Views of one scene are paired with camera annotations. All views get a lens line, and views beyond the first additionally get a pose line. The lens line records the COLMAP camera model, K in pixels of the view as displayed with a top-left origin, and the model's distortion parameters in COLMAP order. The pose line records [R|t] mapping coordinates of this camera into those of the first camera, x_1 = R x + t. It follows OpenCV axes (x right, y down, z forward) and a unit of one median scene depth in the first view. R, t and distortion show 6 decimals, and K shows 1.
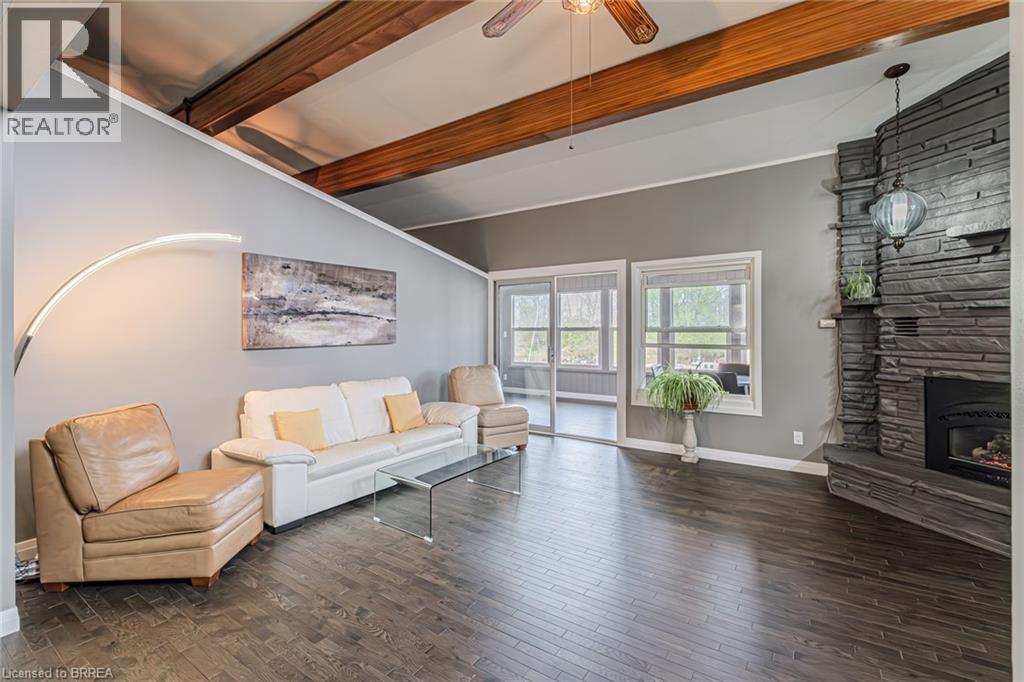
lens RADIAL K [[461.7, 0, 524.8], [0, 461.7, 328.7], [0, 0, 1]] dist [0.000500, -0.000587]
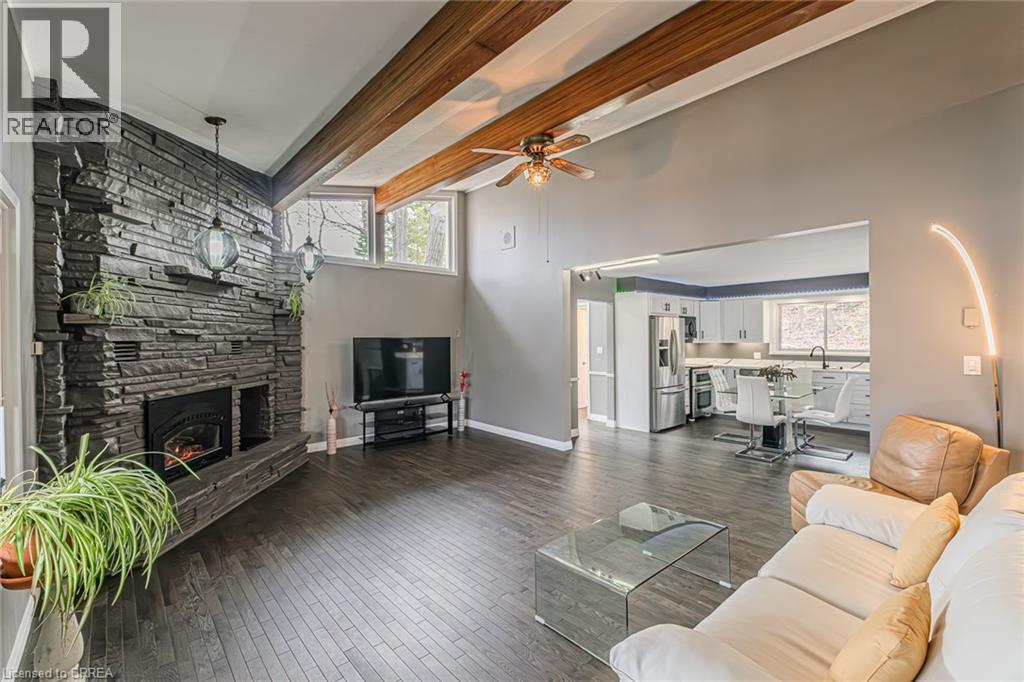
lens RADIAL K [[439.9, 0, 517.3], [0, 439.9, 340.4], [0, 0, 1]] dist [0.002398, -0.000305]
pose [[-0.969678, 0.005784, 0.244319, -0.127526], [0.006078, 0.999981, 0.000448, -0.020051], [-0.244312, 0.001919, -0.969695, 1.535201]]
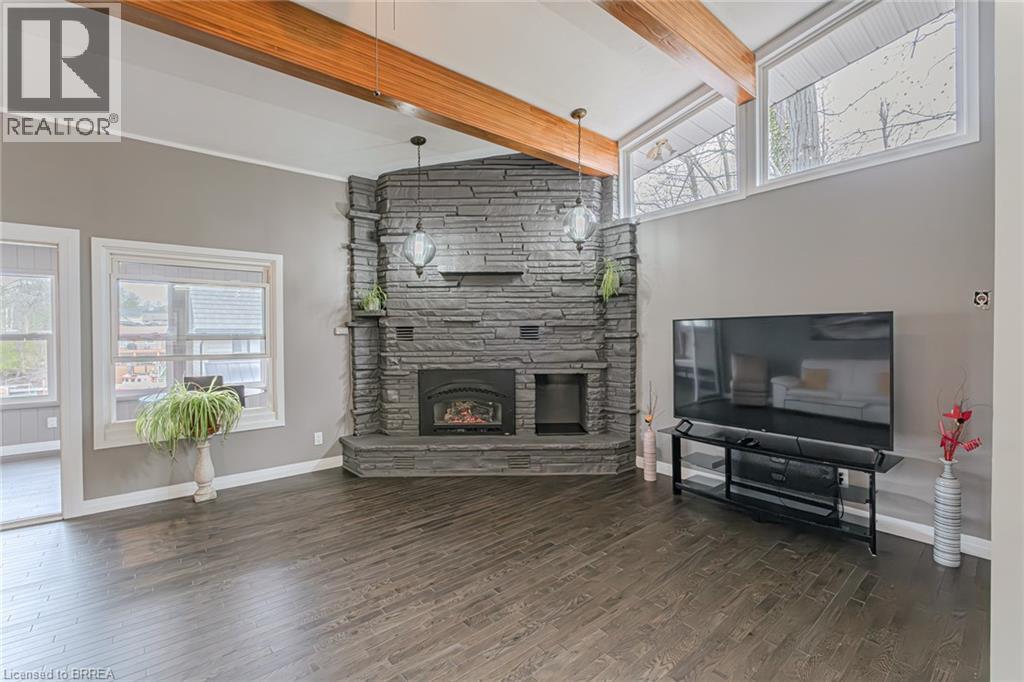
lens RADIAL K [[439.9, 0, 520.3], [0, 439.9, 340.6], [0, 0, 1]] dist [0.002398, -0.000305]
pose [[0.283738, -0.012059, 0.958826, -0.272635], [0.004409, 0.999927, 0.011271, 0.002504], [-0.958892, 0.001029, 0.283771, 0.297690]]
